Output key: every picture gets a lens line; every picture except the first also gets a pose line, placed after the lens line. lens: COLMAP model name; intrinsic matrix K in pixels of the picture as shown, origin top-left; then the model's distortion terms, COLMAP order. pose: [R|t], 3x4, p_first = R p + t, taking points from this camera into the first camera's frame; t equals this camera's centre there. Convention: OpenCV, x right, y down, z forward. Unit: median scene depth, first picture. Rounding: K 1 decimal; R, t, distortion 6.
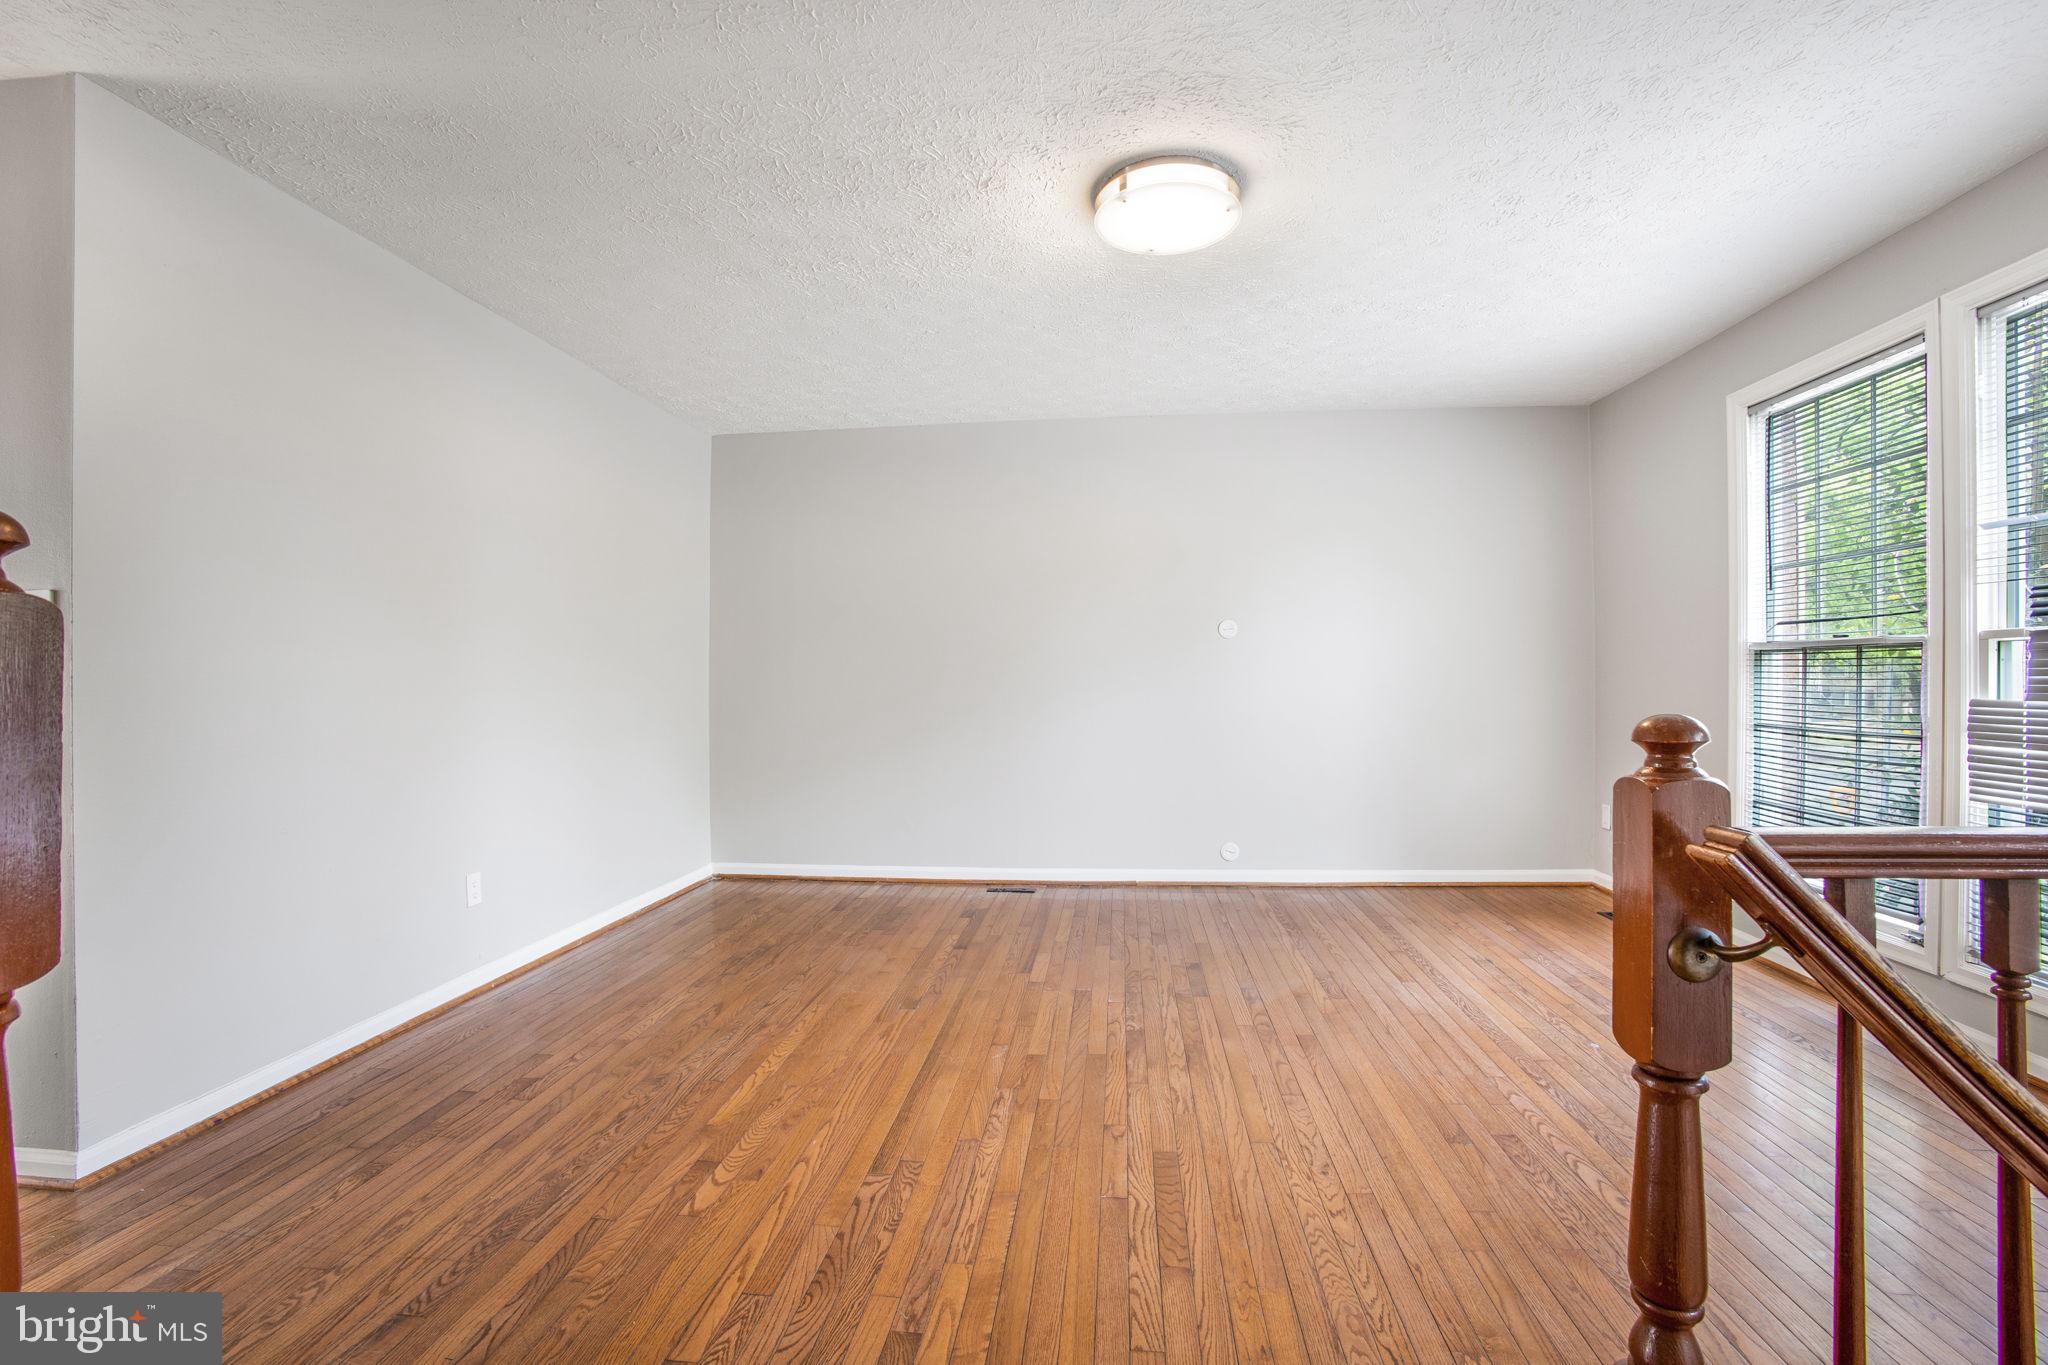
lens RADIAL K [[917.8, 0, 1024.0], [0, 917.8, 682.5], [0, 0, 1]] dist [-0.082307, 0.031588]
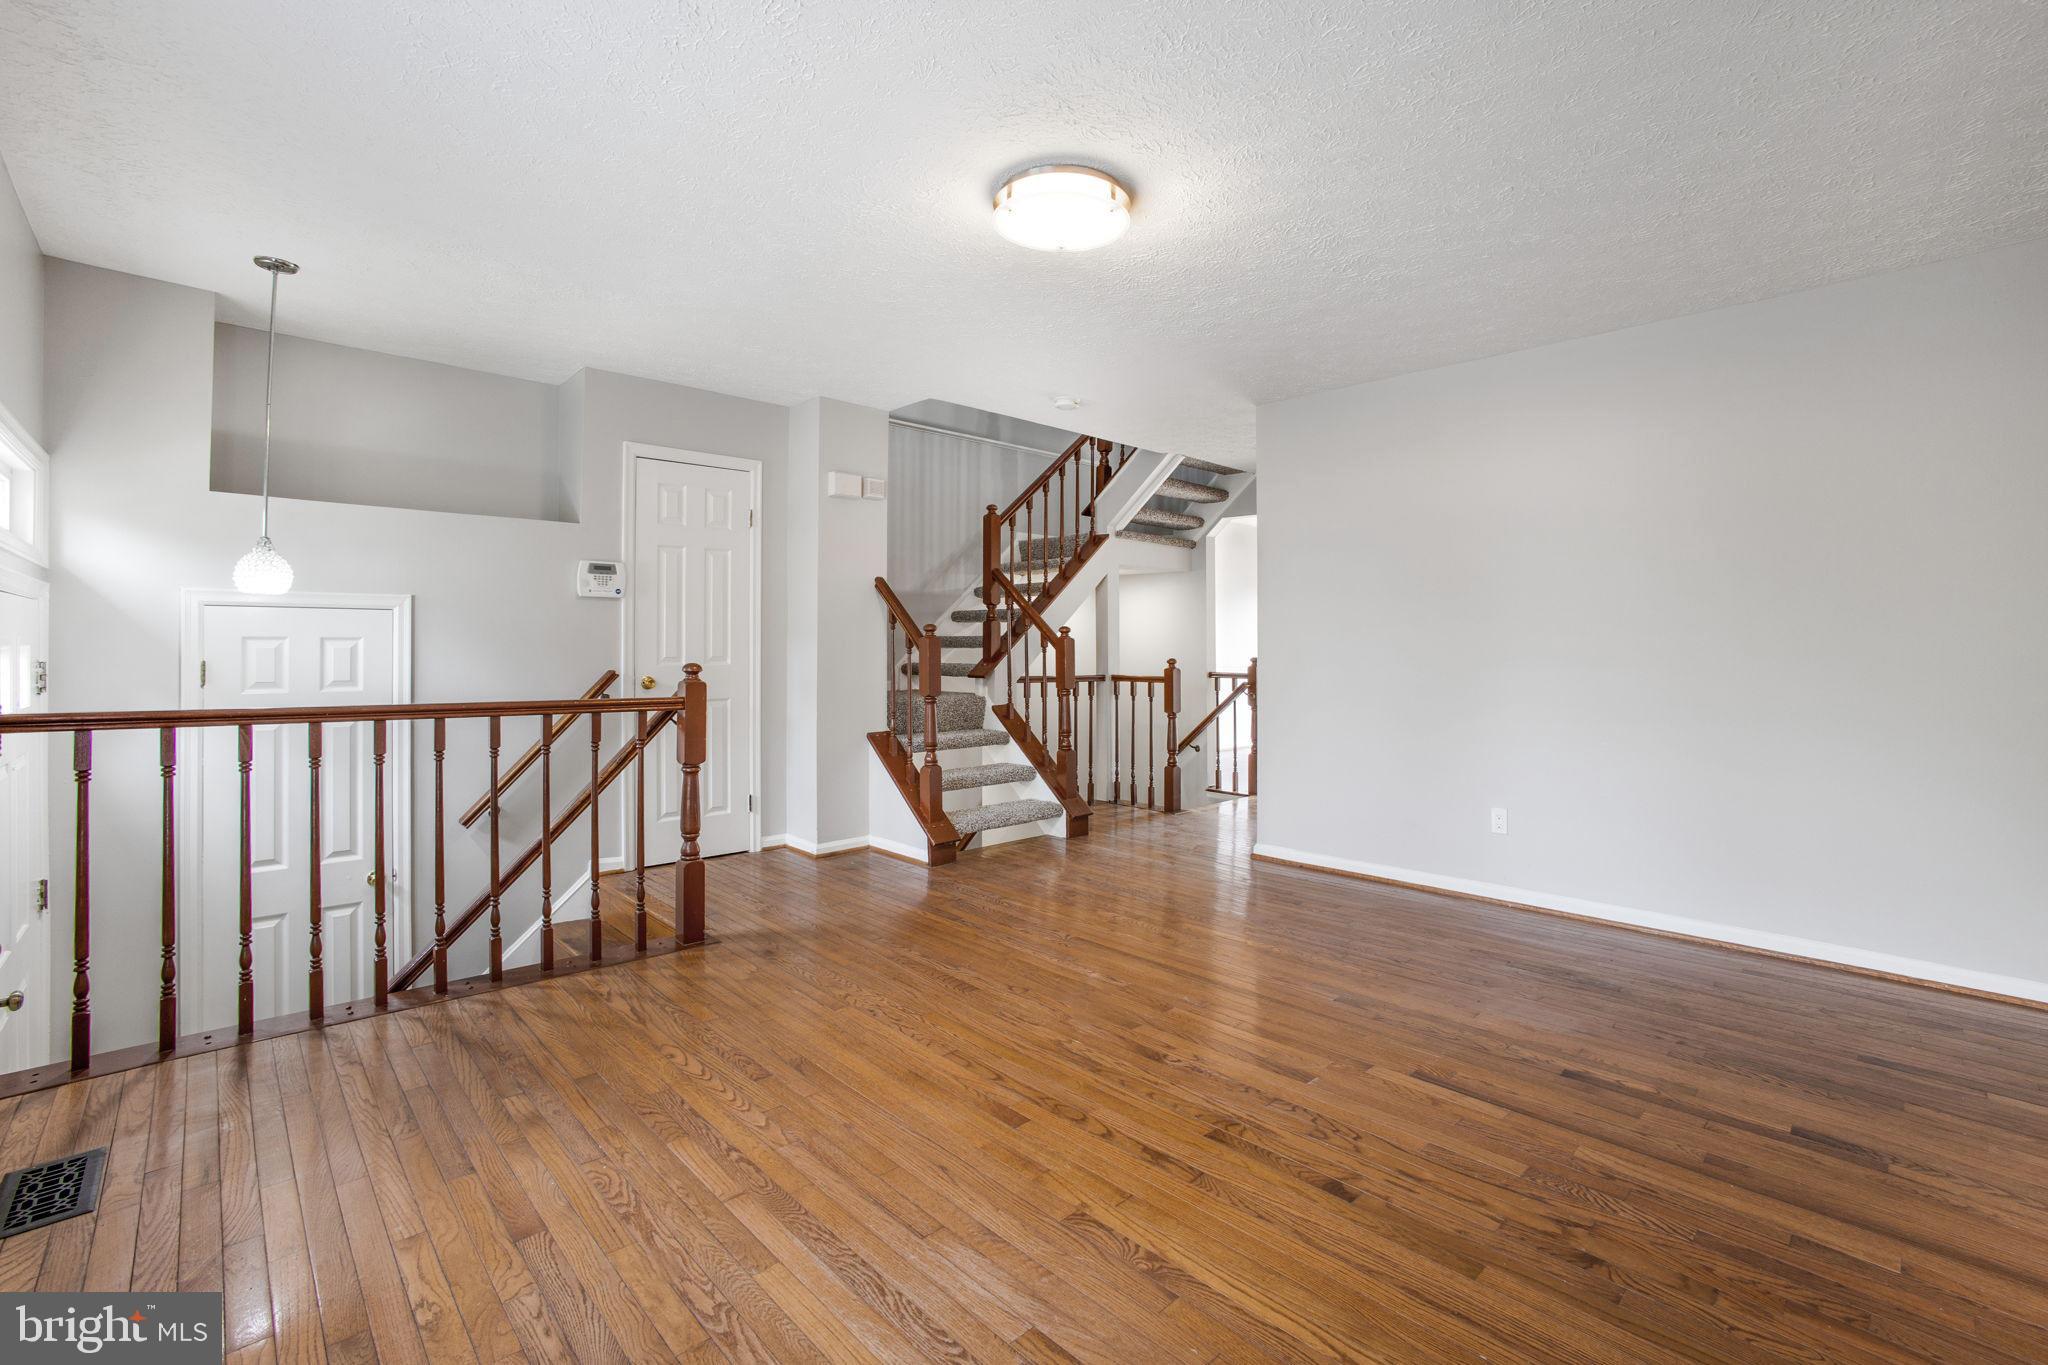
lens RADIAL K [[912.9, 0, 1013.7], [0, 912.9, 636.0], [0, 0, 1]] dist [-0.009859, 0.000145]
pose [[-0.658889, -0.006016, -0.752216, 0.982228], [-0.004674, 0.999981, -0.003903, -0.024424], [0.752226, 0.000944, -0.658905, 1.633453]]
